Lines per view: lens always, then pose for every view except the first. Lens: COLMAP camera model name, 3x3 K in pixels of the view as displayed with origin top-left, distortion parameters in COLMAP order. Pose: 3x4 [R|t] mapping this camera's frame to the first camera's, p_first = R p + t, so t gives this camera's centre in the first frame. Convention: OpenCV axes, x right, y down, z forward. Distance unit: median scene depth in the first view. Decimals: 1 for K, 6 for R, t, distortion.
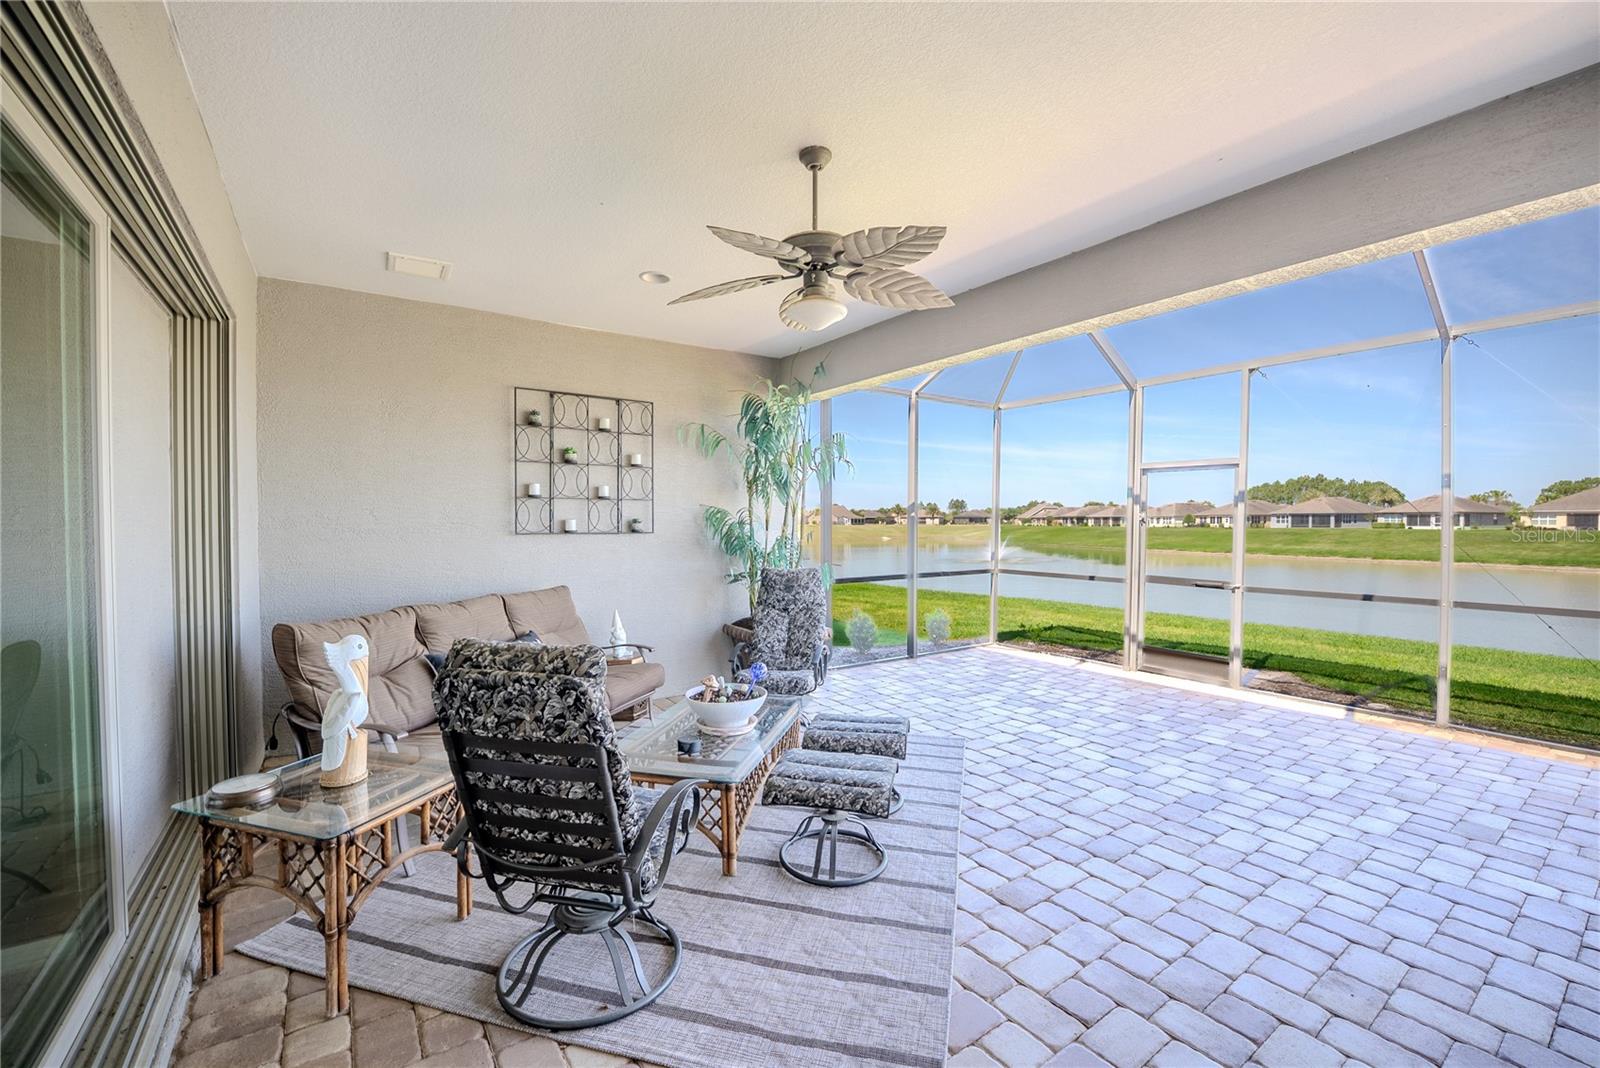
lens RADIAL K [[661.0, 0, 800.1], [0, 661.0, 537.8], [0, 0, 1]] dist [-0.028281, 0.003433]
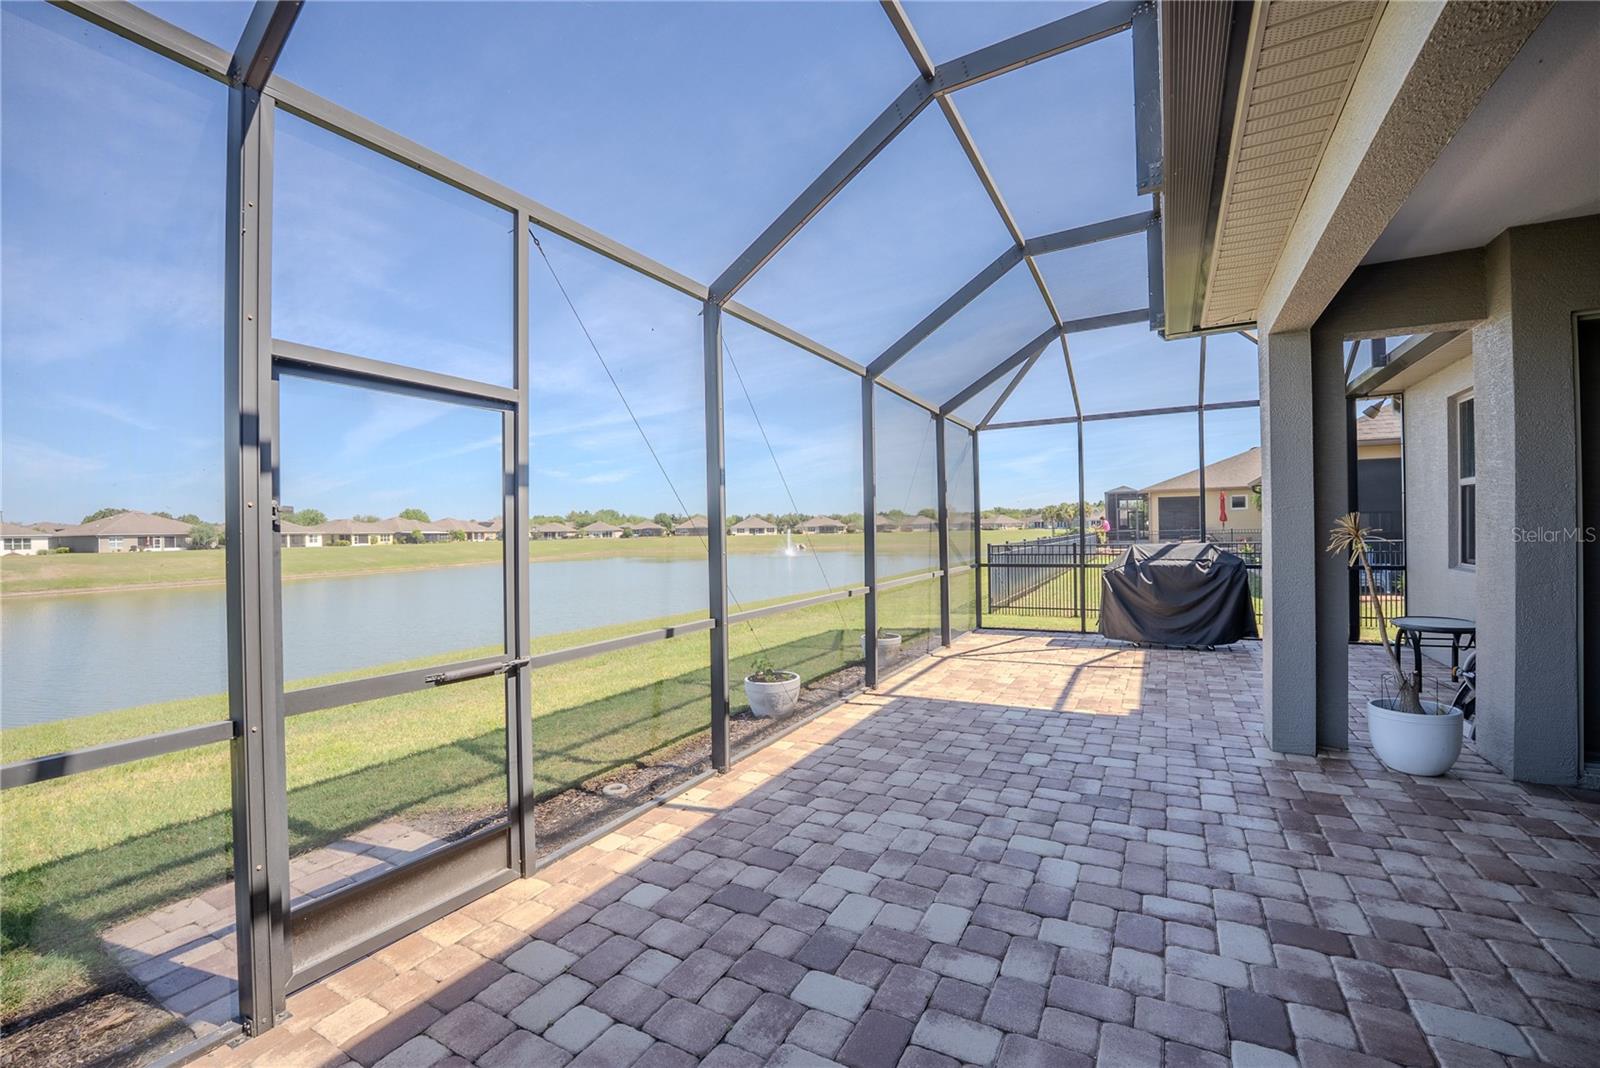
lens RADIAL K [[661.0, 0, 800.1], [0, 661.0, 537.8], [0, 0, 1]] dist [-0.028281, 0.003433]
pose [[-0.433146, 0.000222, 0.901324, 0.134496], [0.041909, 0.998923, 0.019894, -0.014526], [-0.900349, 0.046391, -0.432689, 0.907698]]
